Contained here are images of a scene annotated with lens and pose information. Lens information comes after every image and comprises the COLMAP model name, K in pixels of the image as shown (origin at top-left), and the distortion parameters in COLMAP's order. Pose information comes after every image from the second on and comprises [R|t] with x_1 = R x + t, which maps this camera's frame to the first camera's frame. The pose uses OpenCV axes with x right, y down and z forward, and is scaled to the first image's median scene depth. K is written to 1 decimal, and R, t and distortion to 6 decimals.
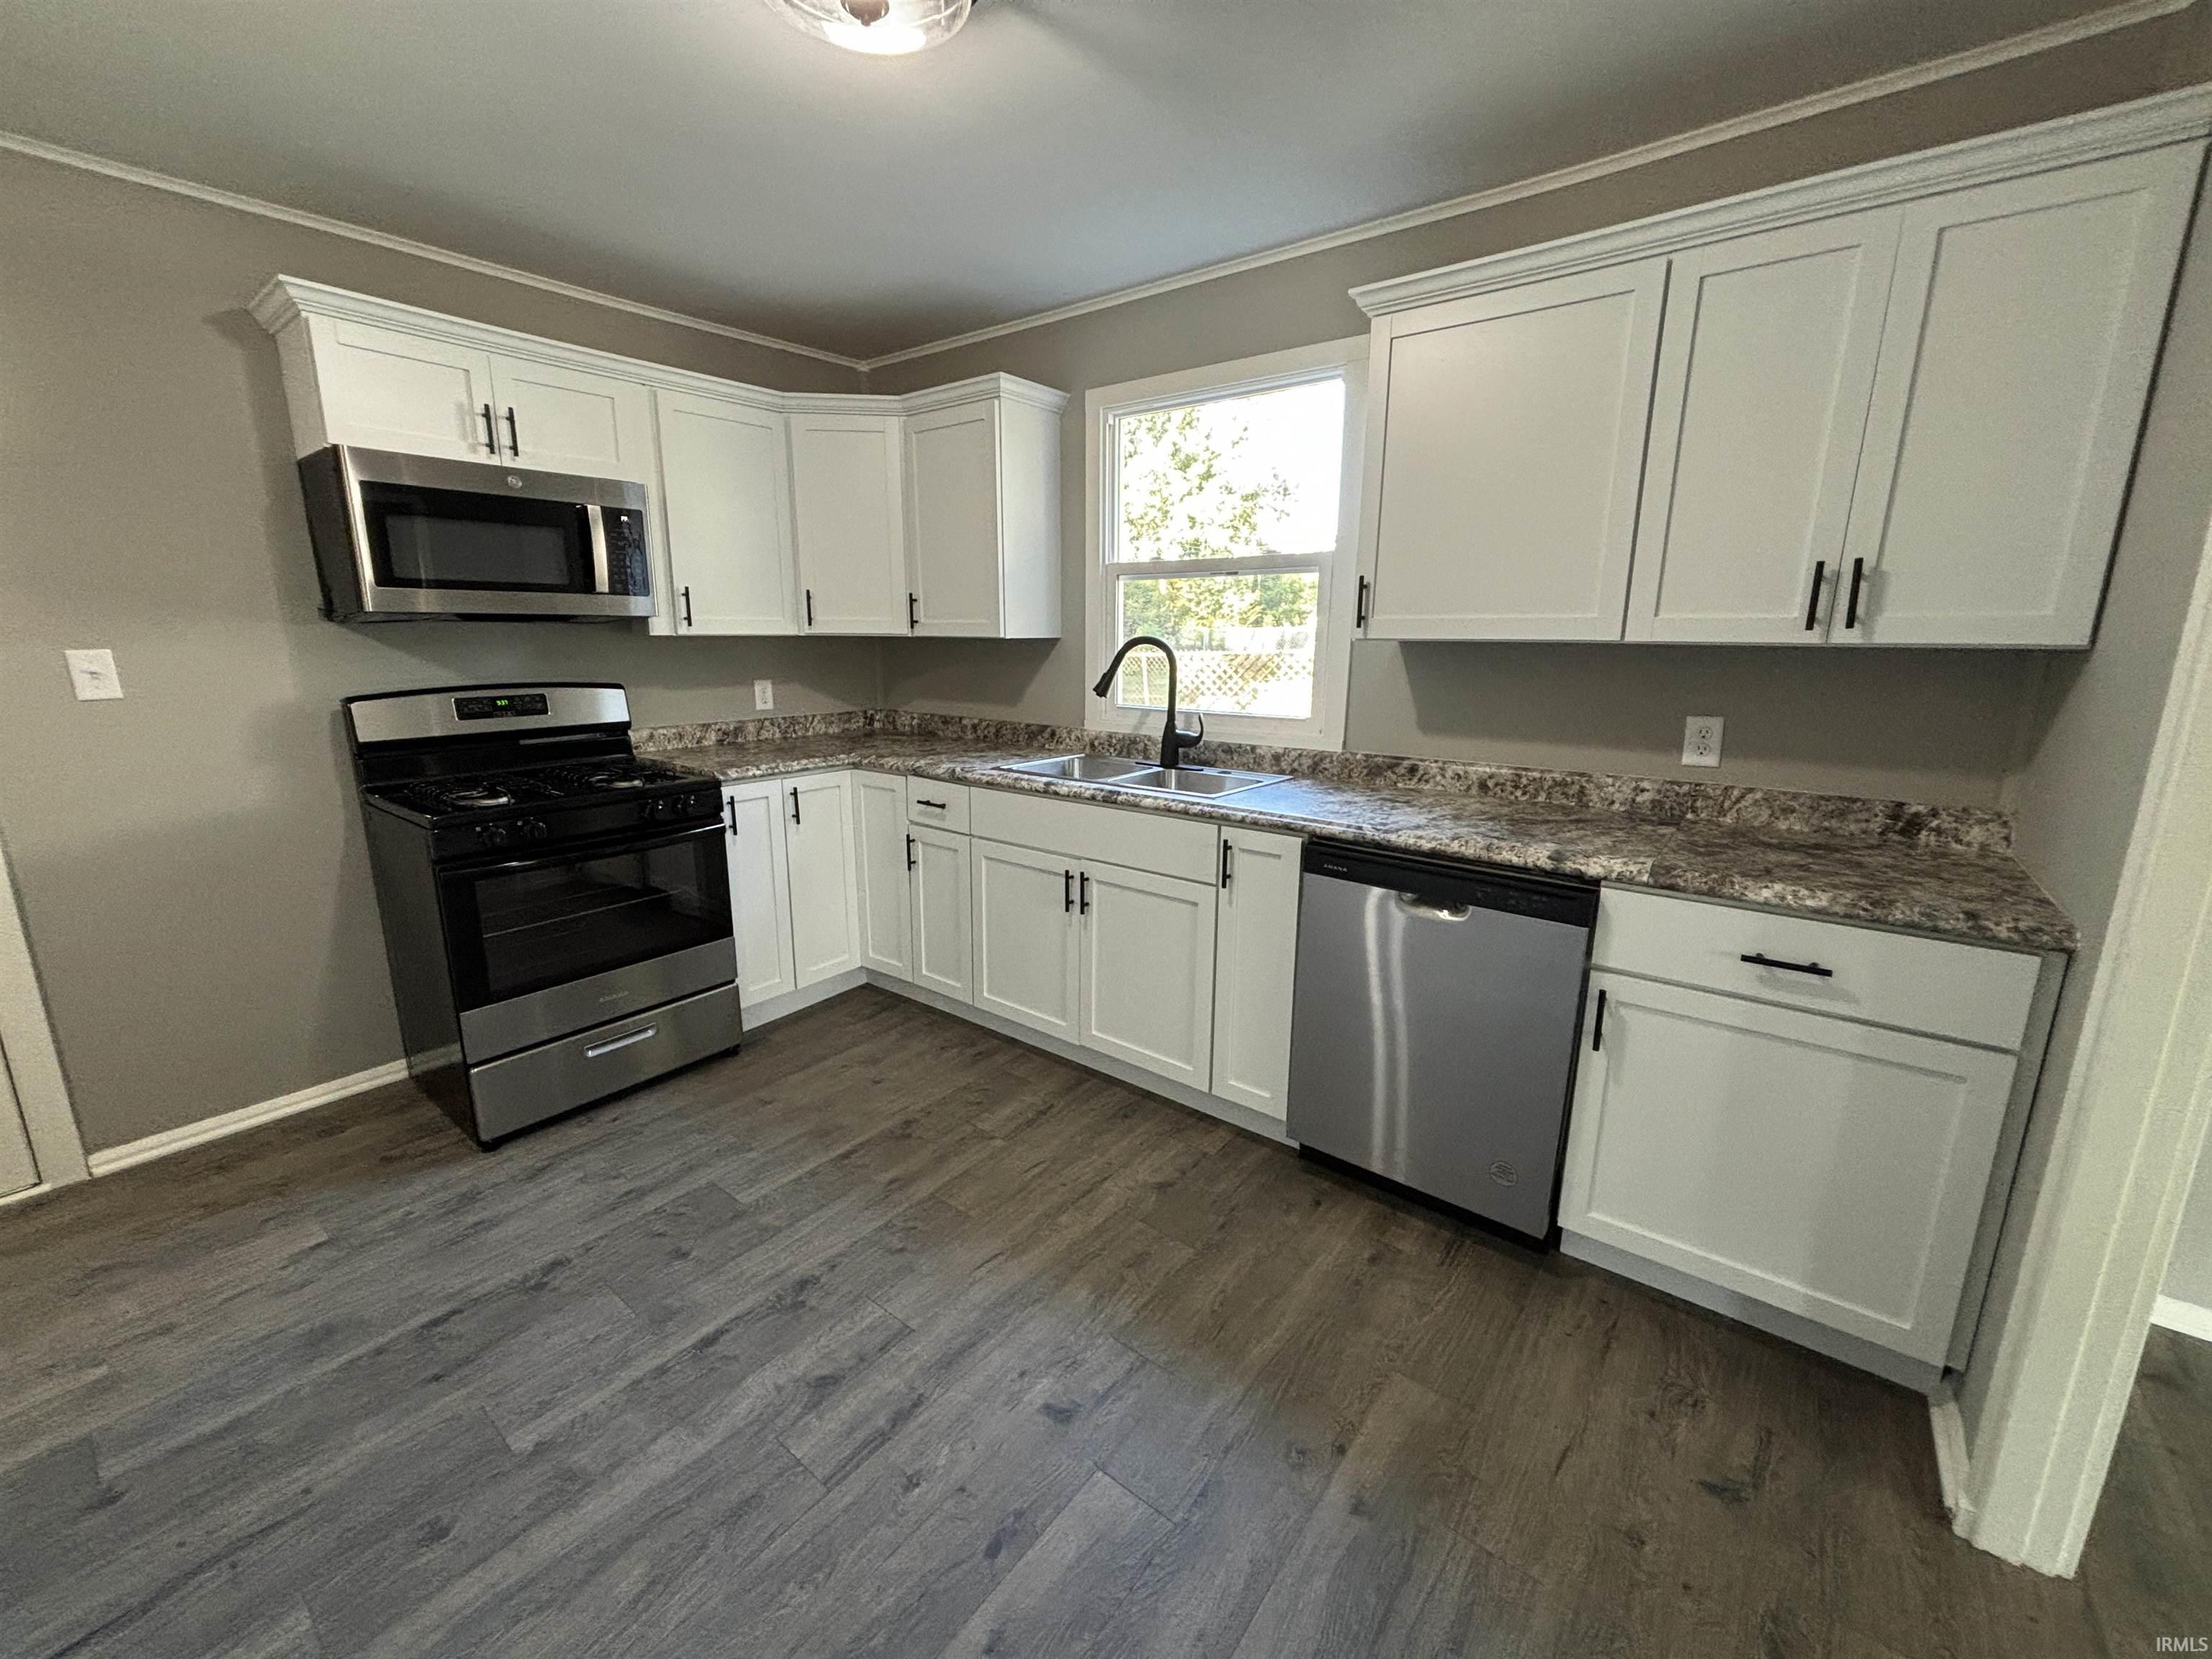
lens RADIAL K [[894.6, 0, 1091.1], [0, 894.6, 820.7], [0, 0, 1]] dist [0.005196, -0.000037]
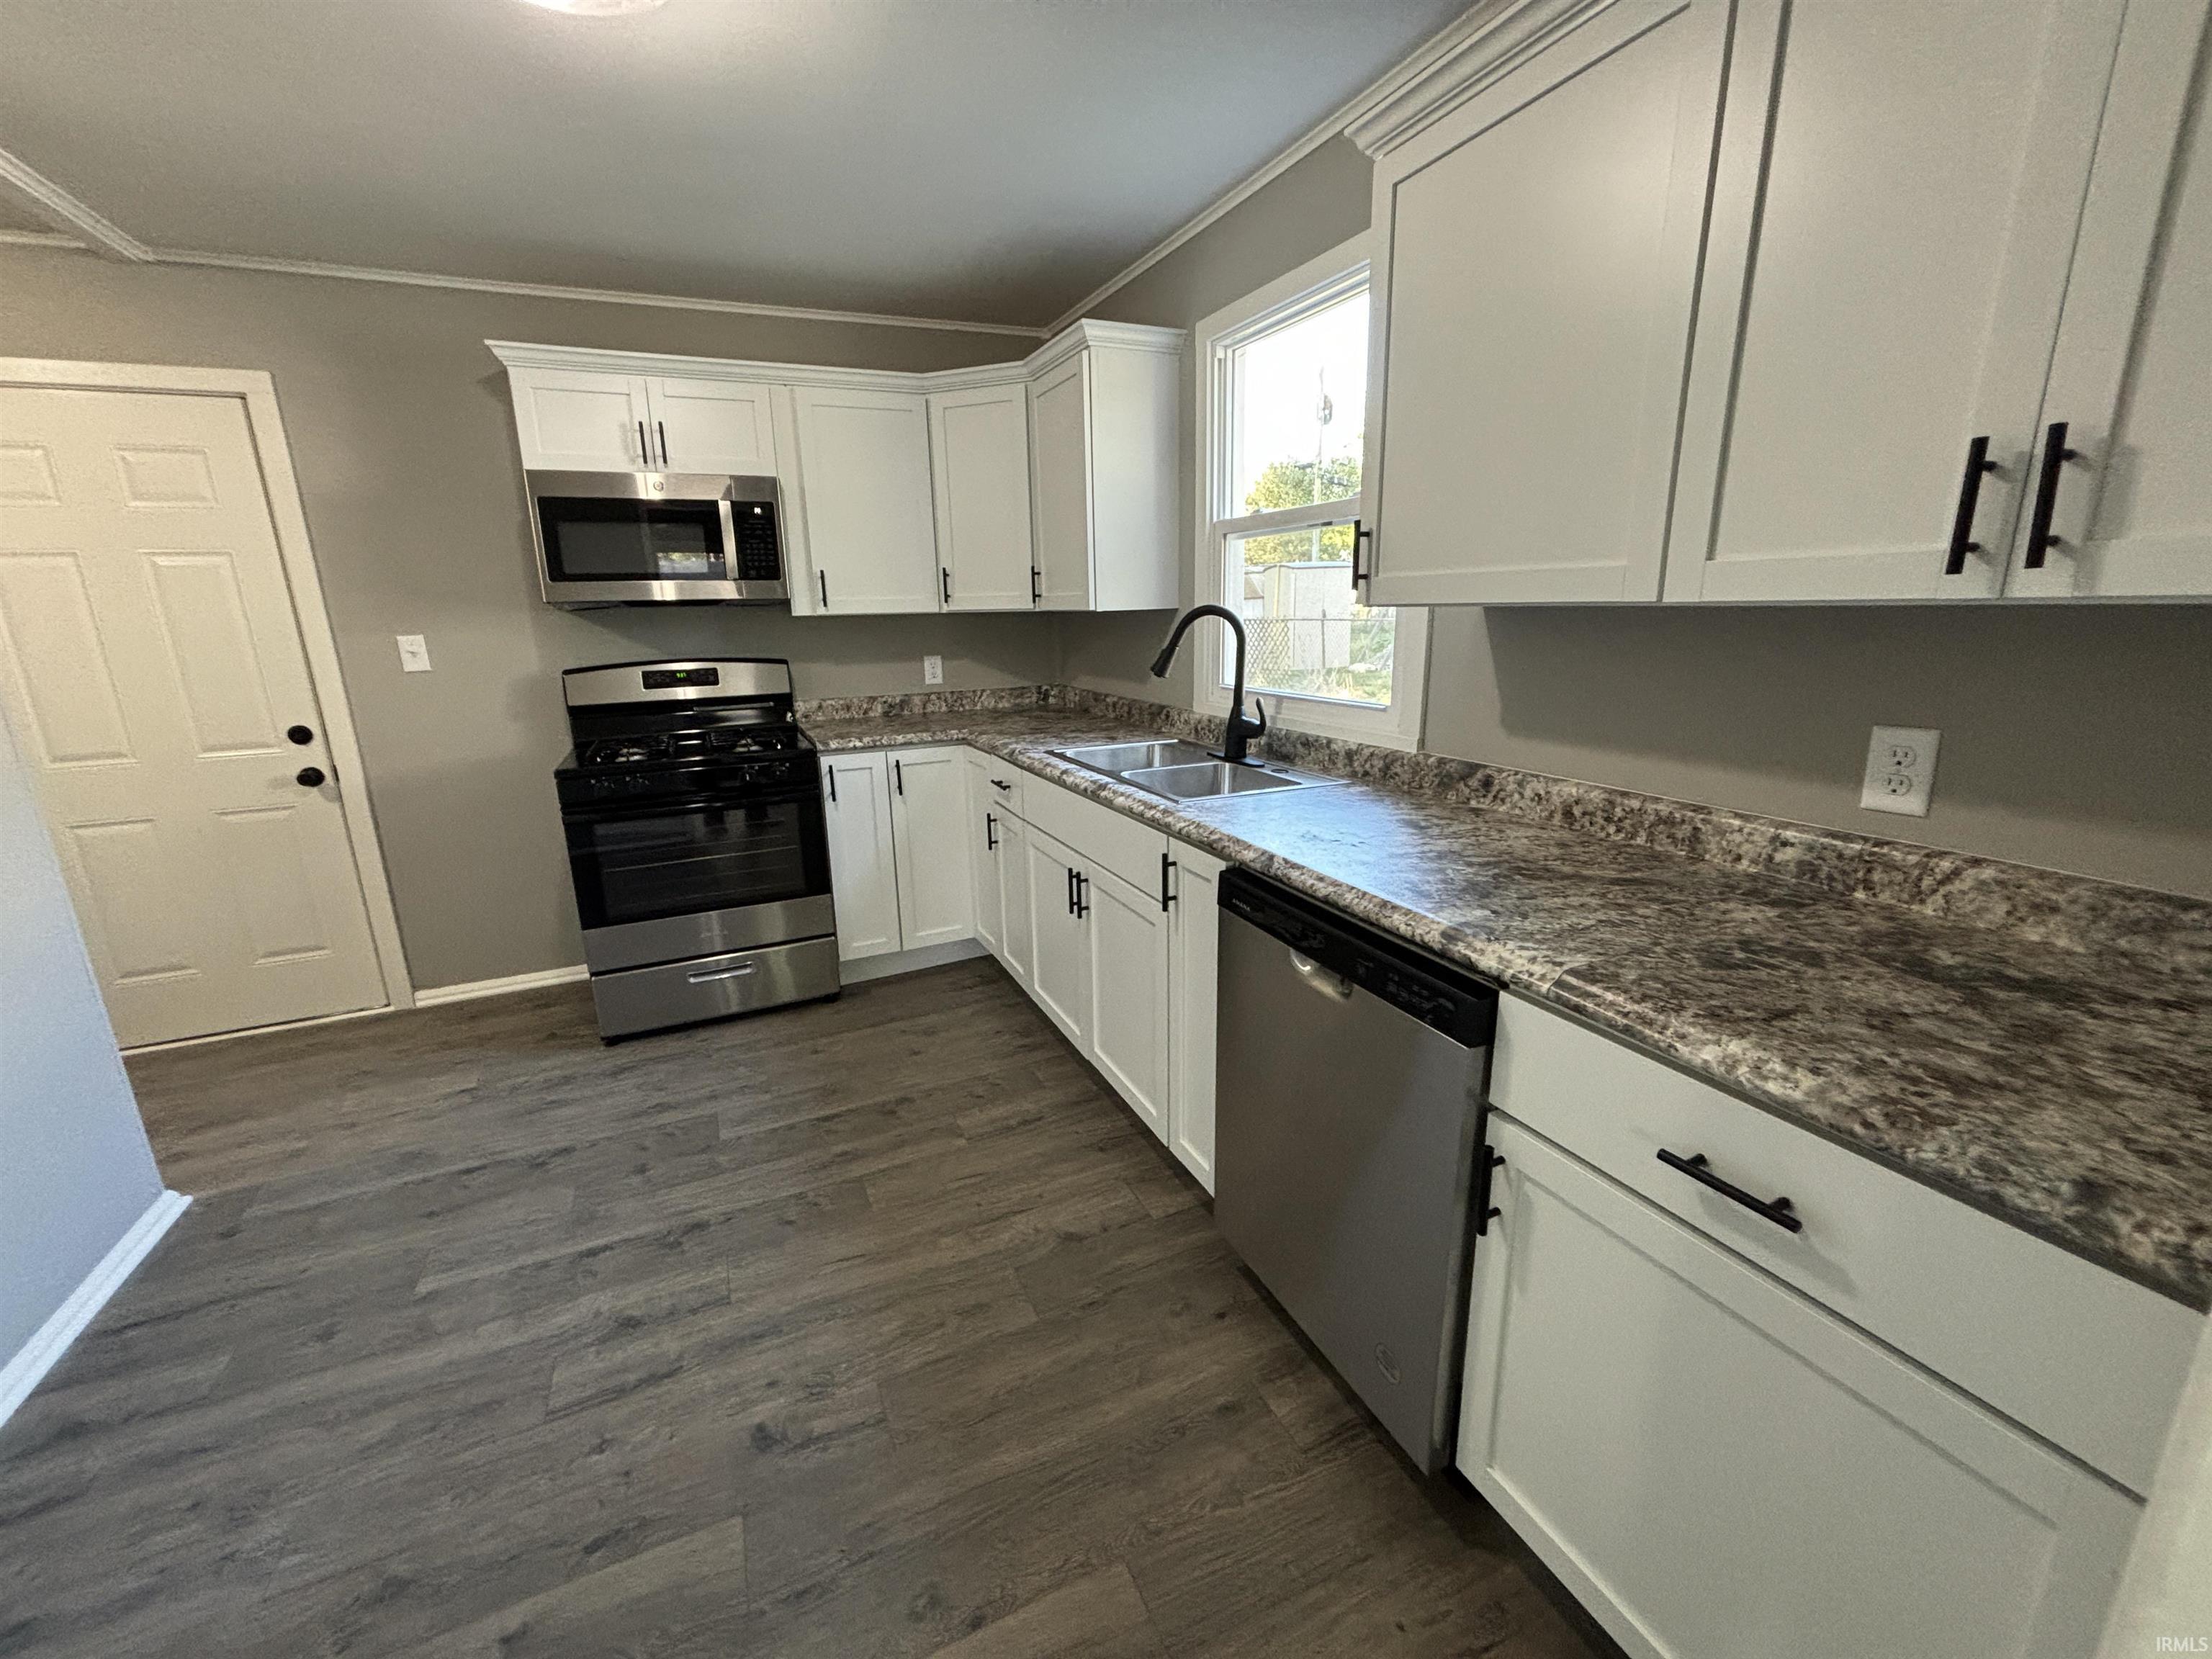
lens RADIAL K [[894.6, 0, 1096.0], [0, 894.6, 824.1], [0, 0, 1]] dist [0.005196, -0.000037]
pose [[0.886016, 0.087480, -0.455328, 0.453664], [-0.070745, 0.996048, 0.053705, -0.044626], [0.458226, -0.015371, 0.888703, 0.226956]]
